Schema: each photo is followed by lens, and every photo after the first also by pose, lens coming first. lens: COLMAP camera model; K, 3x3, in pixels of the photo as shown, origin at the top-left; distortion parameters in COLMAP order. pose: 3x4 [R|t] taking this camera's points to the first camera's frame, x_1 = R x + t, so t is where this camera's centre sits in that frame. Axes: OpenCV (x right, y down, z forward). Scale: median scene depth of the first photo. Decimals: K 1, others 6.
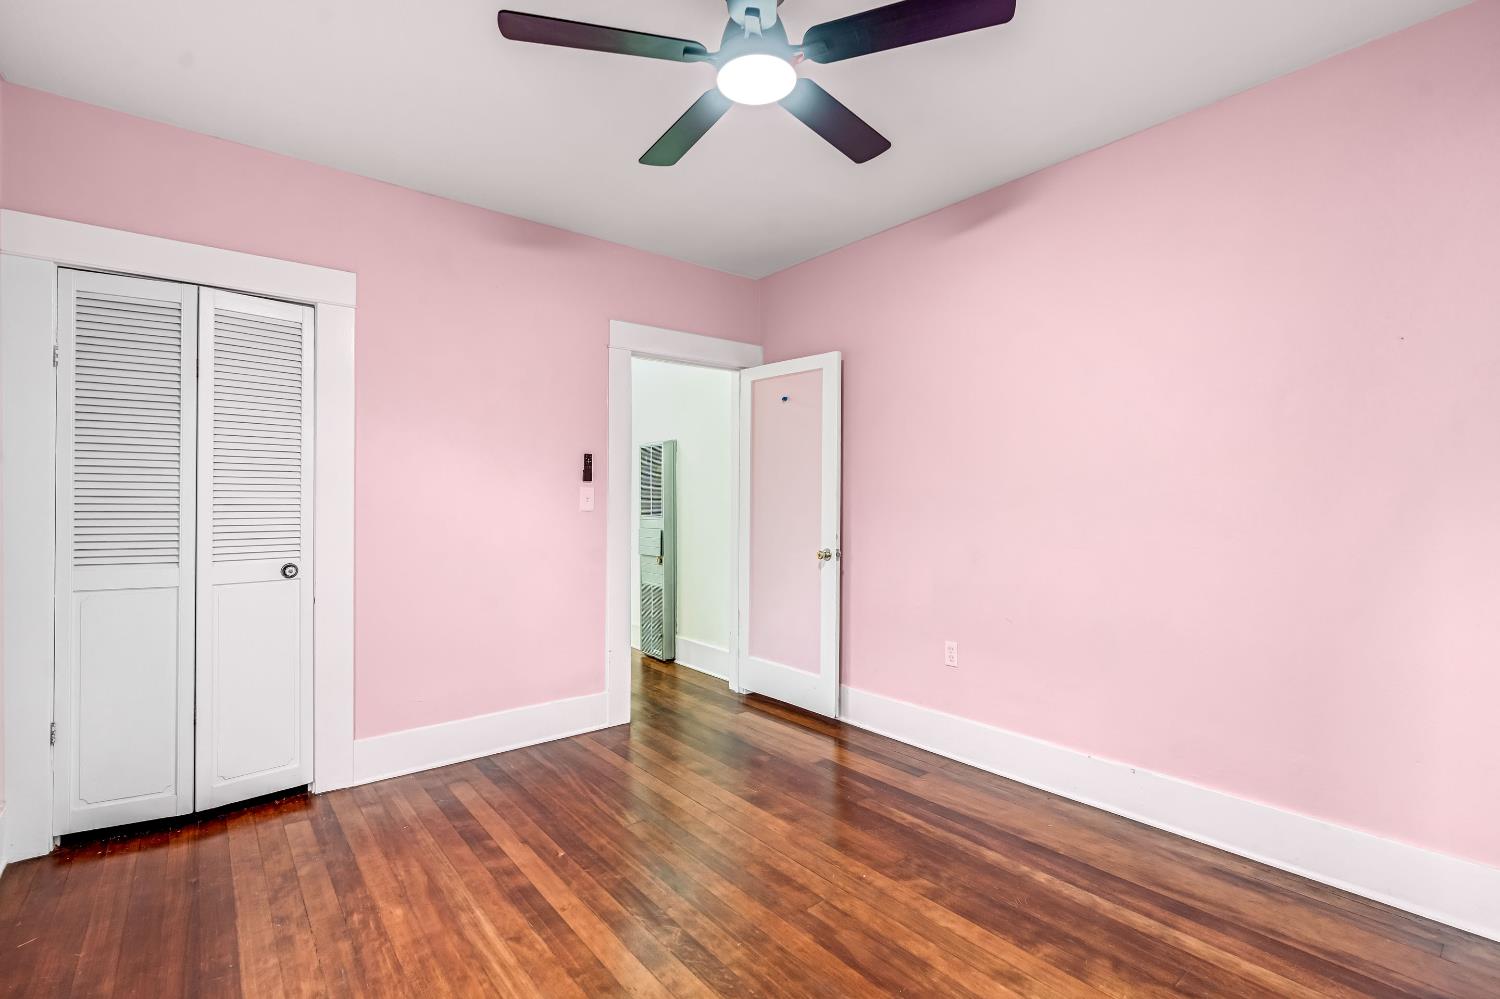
lens RADIAL K [[668.3, 0, 750.7], [0, 668.3, 498.2], [0, 0, 1]] dist [-0.014929, 0.000672]
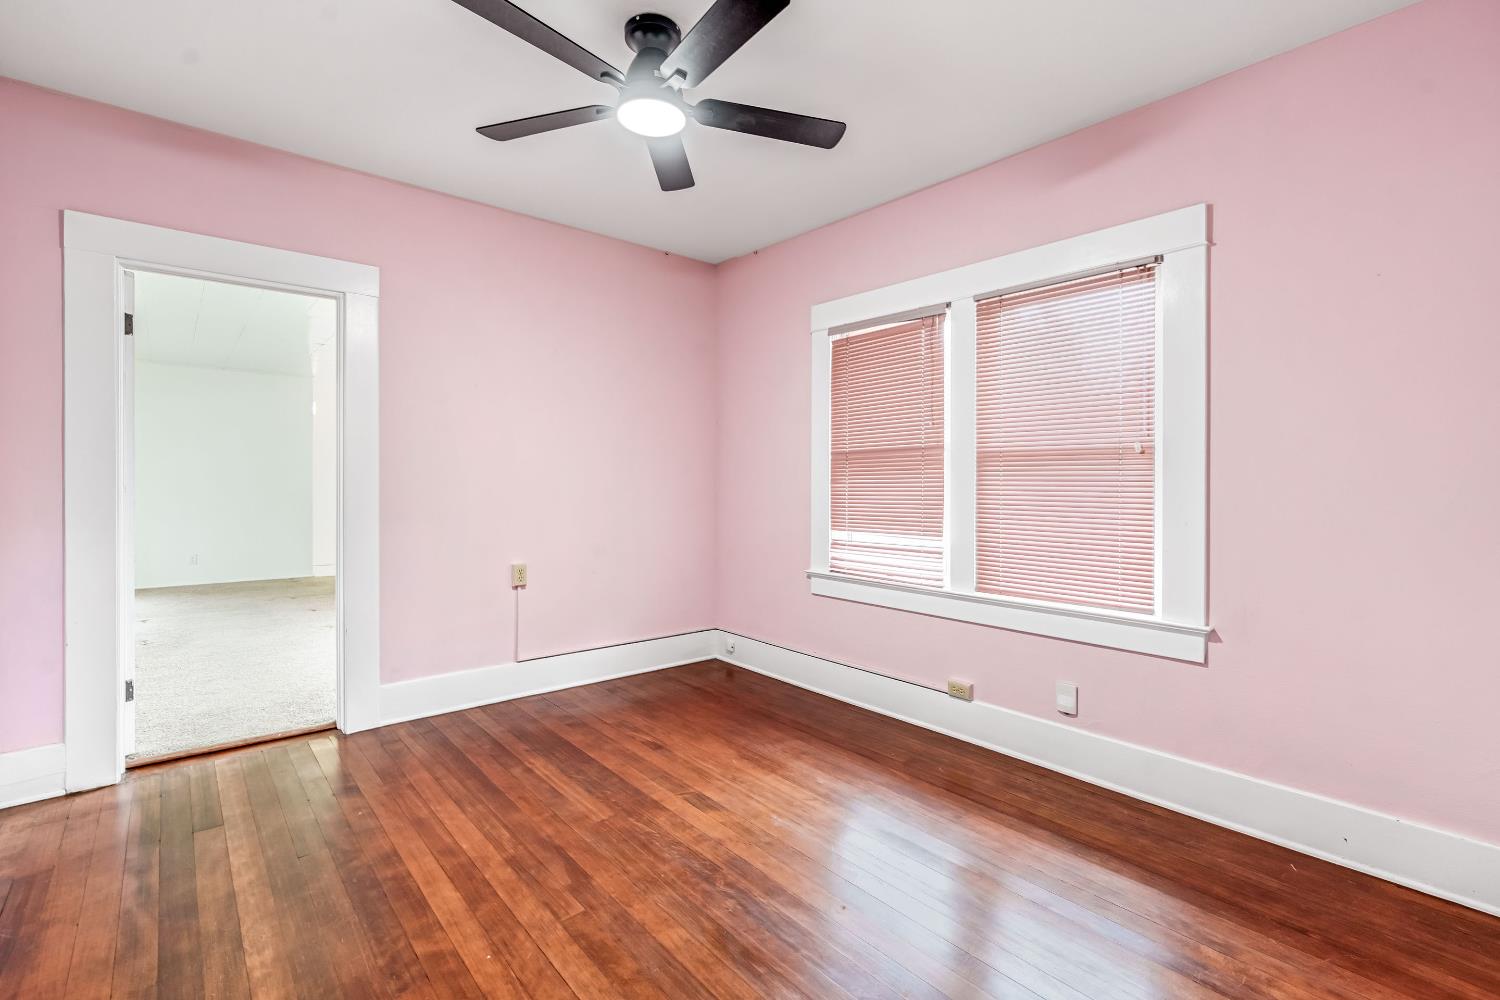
lens RADIAL K [[668.3, 0, 748.9], [0, 668.3, 488.8], [0, 0, 1]] dist [-0.014929, 0.000672]
pose [[-0.999641, -0.004170, -0.026477, -0.121467], [-0.004469, 0.999927, 0.011266, 0.013040], [0.026428, 0.011381, -0.999586, 1.960135]]
